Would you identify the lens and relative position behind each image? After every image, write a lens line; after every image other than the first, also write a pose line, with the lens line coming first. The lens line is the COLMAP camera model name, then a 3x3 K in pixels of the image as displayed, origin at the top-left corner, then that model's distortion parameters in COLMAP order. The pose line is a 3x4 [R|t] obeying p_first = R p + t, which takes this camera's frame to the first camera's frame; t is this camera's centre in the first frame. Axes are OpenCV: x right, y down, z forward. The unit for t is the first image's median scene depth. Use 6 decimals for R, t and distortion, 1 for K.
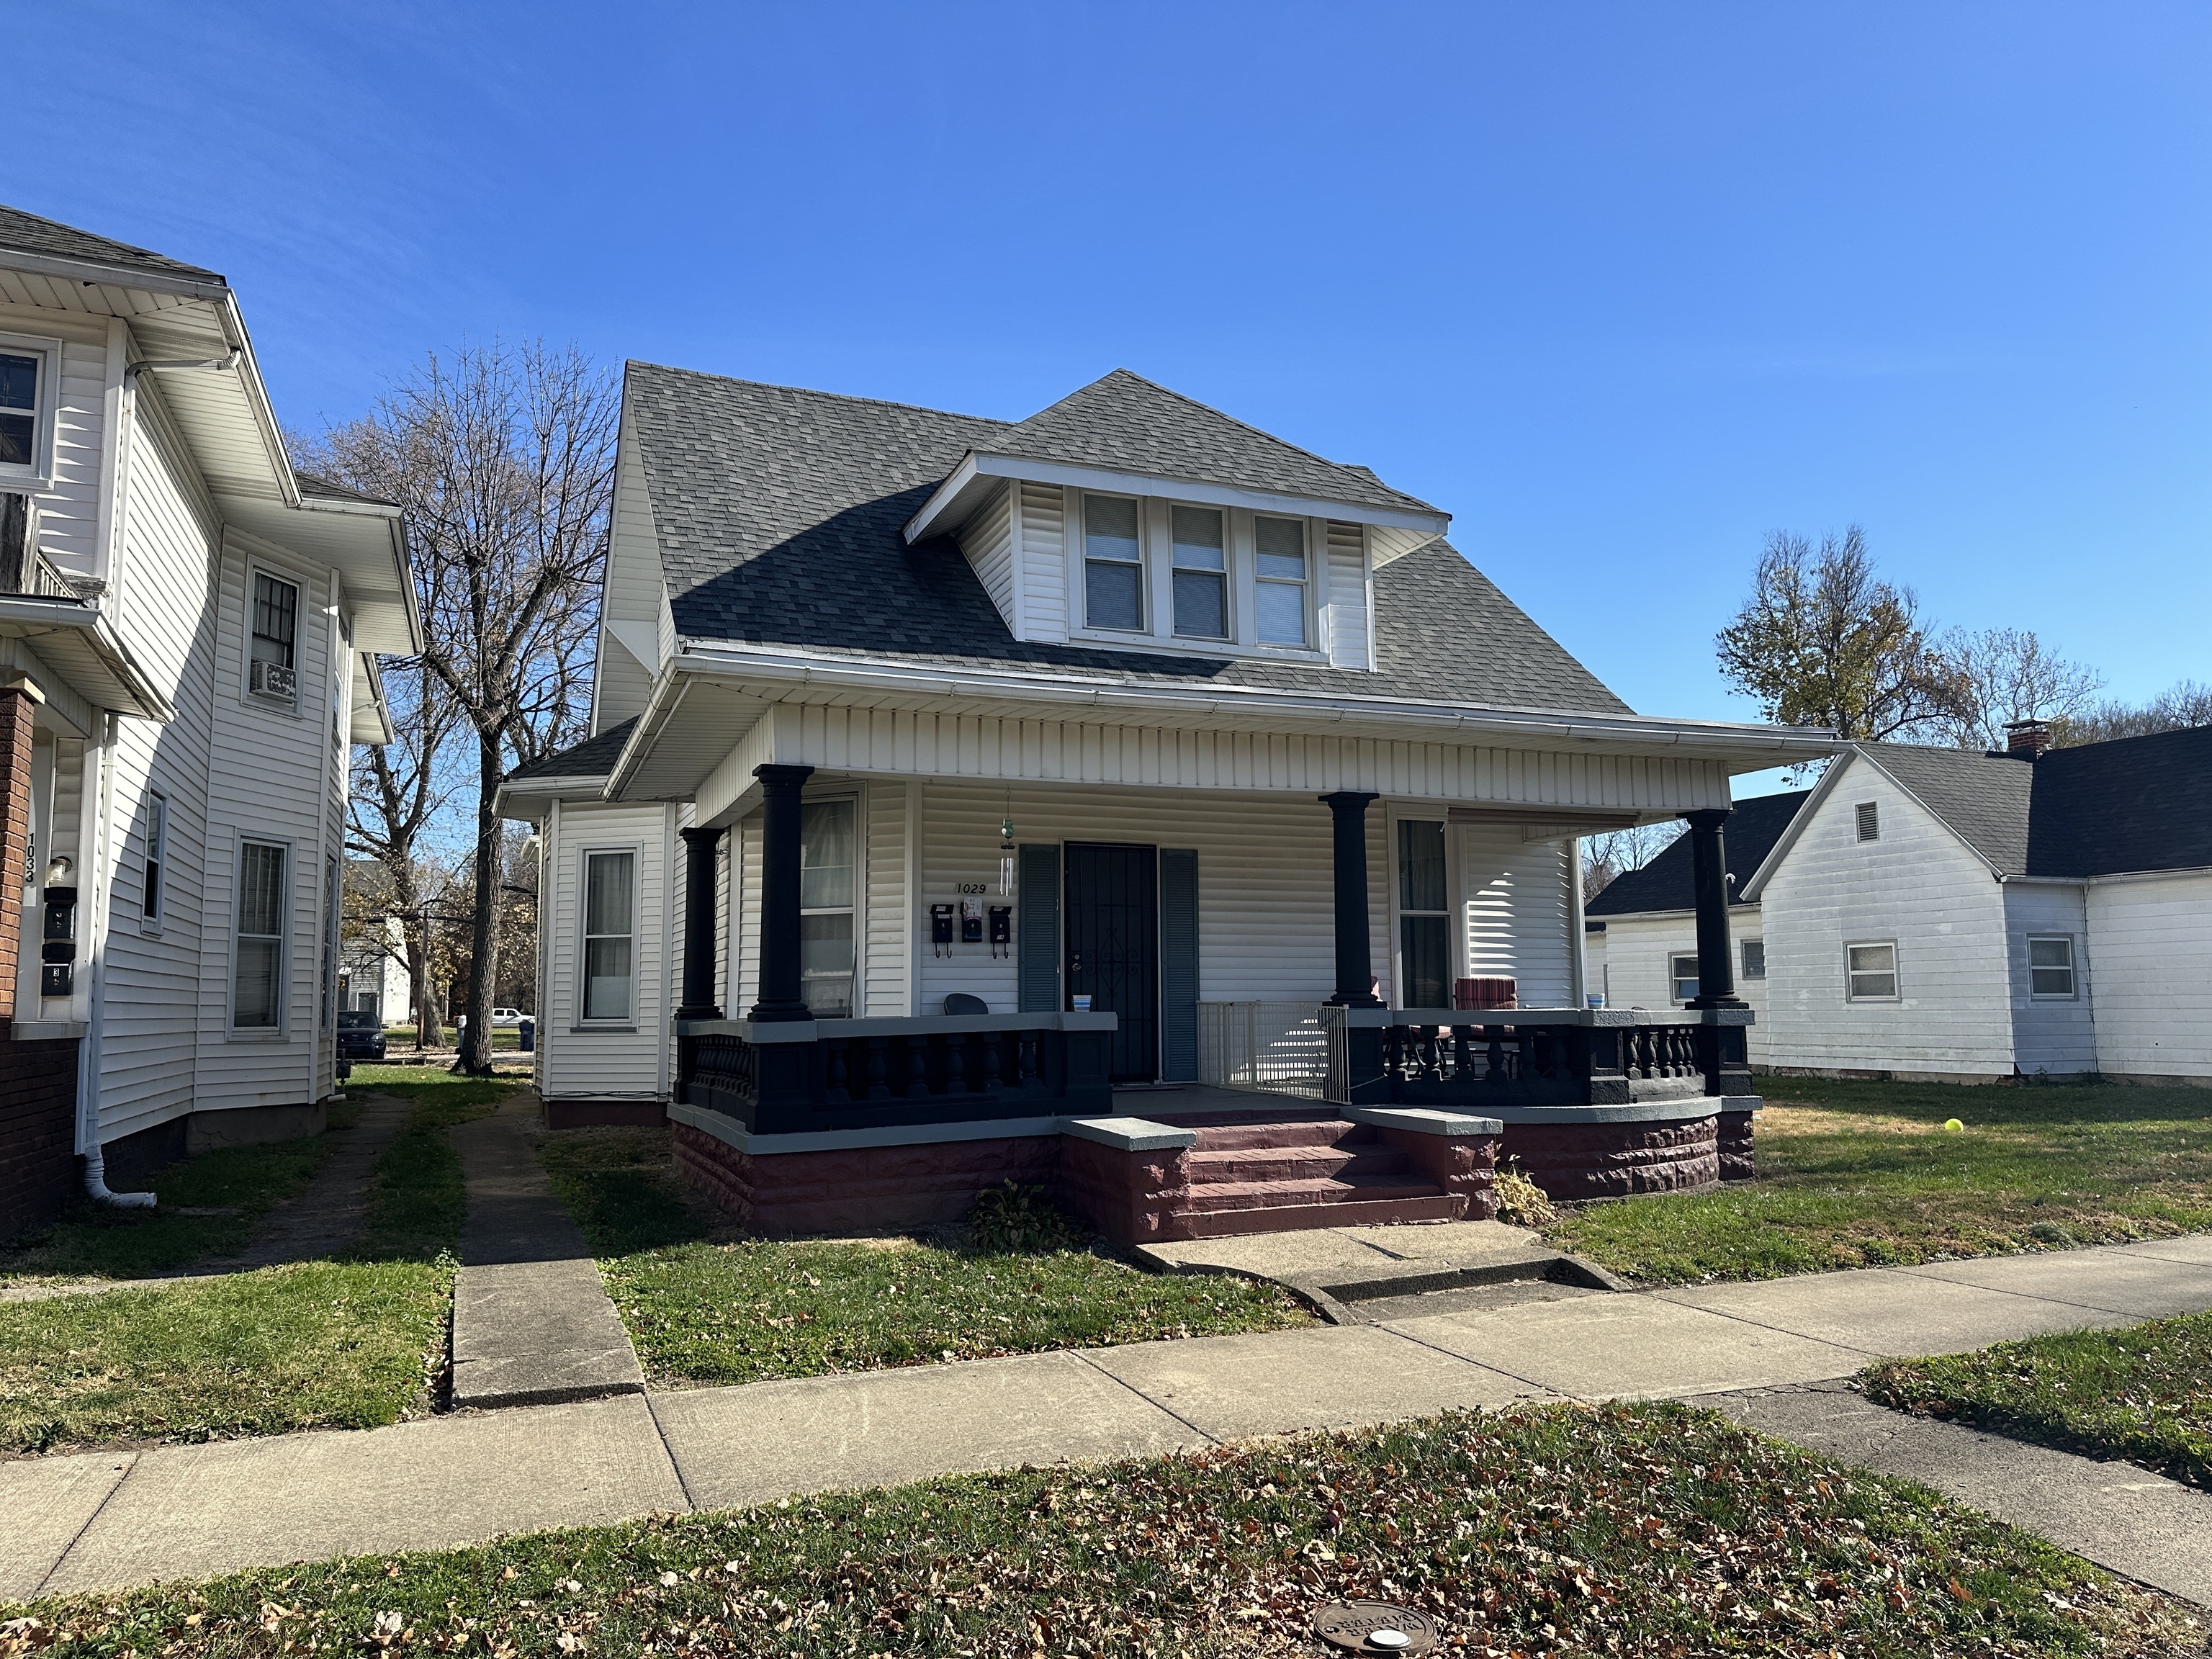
lens RADIAL K [[1554.7, 0, 1121.0], [0, 1554.7, 826.6], [0, 0, 1]] dist [0.035538, -0.025399]
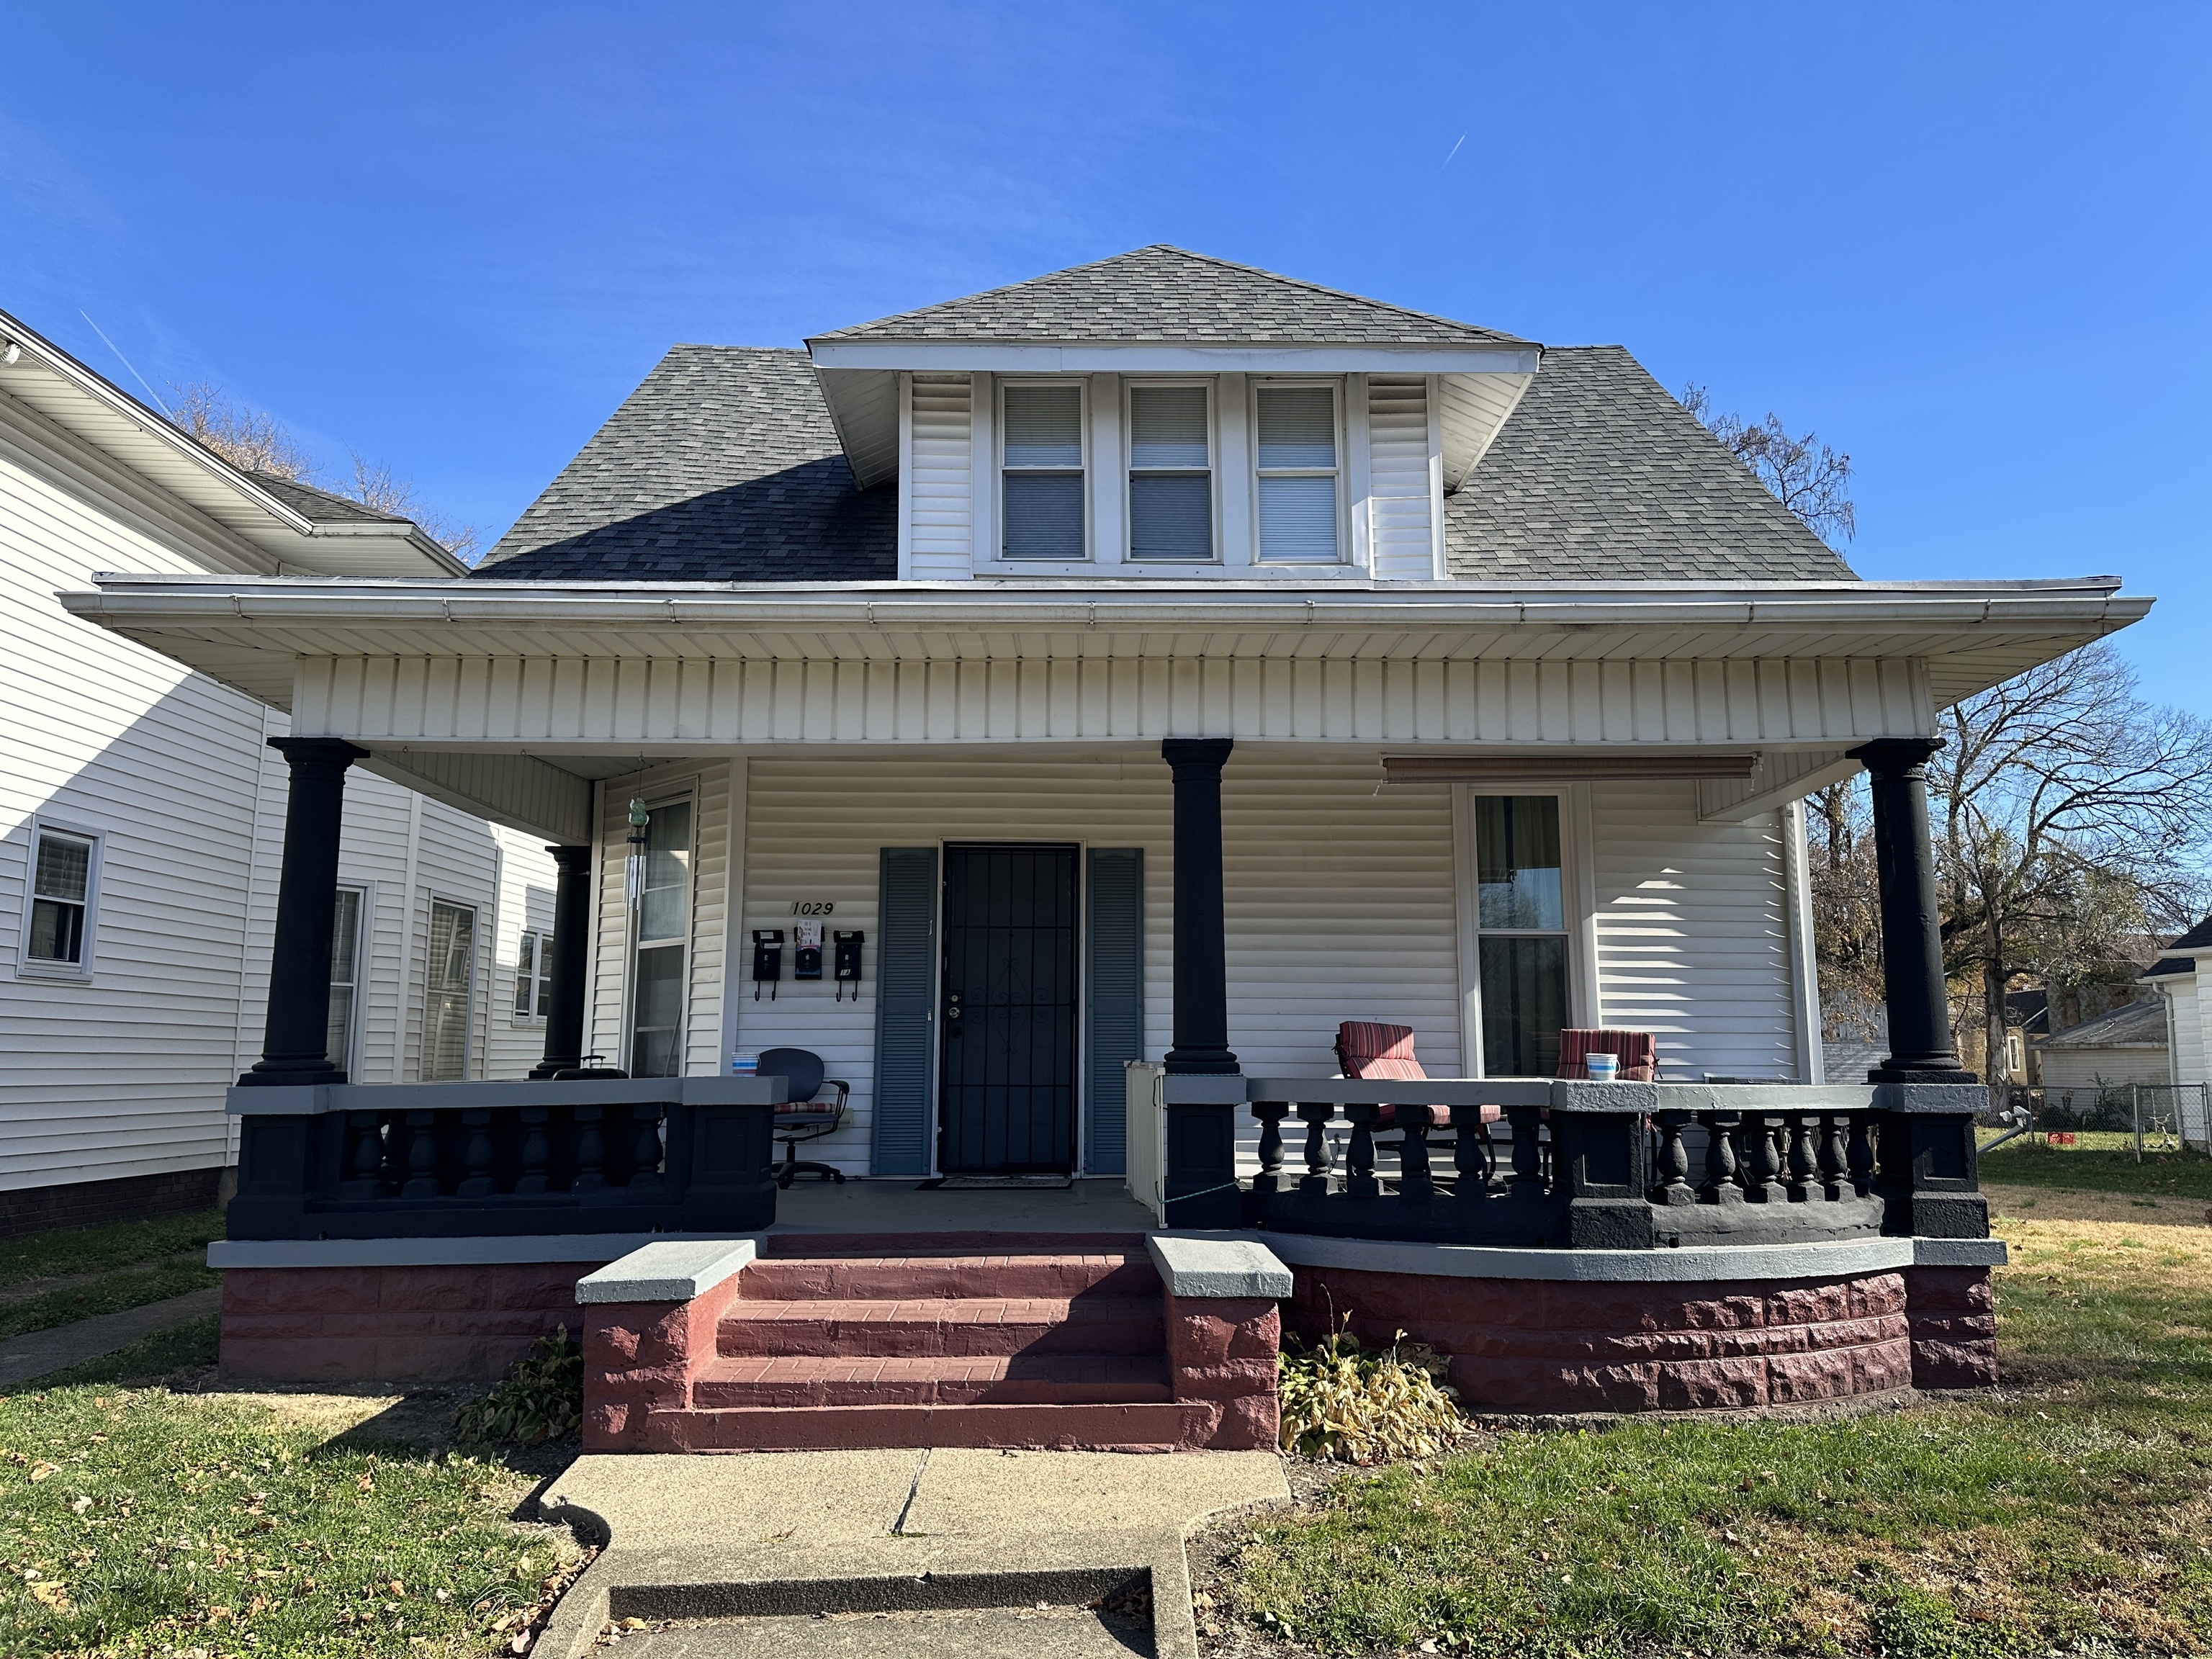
lens RADIAL K [[1554.7, 0, 1109.2], [0, 1554.7, 823.5], [0, 0, 1]] dist [0.035538, -0.025399]
pose [[0.929227, -0.047253, -0.366476, 0.323189], [0.034170, 0.998529, -0.042108, 0.035762], [0.367926, 0.026605, 0.929474, 0.353337]]
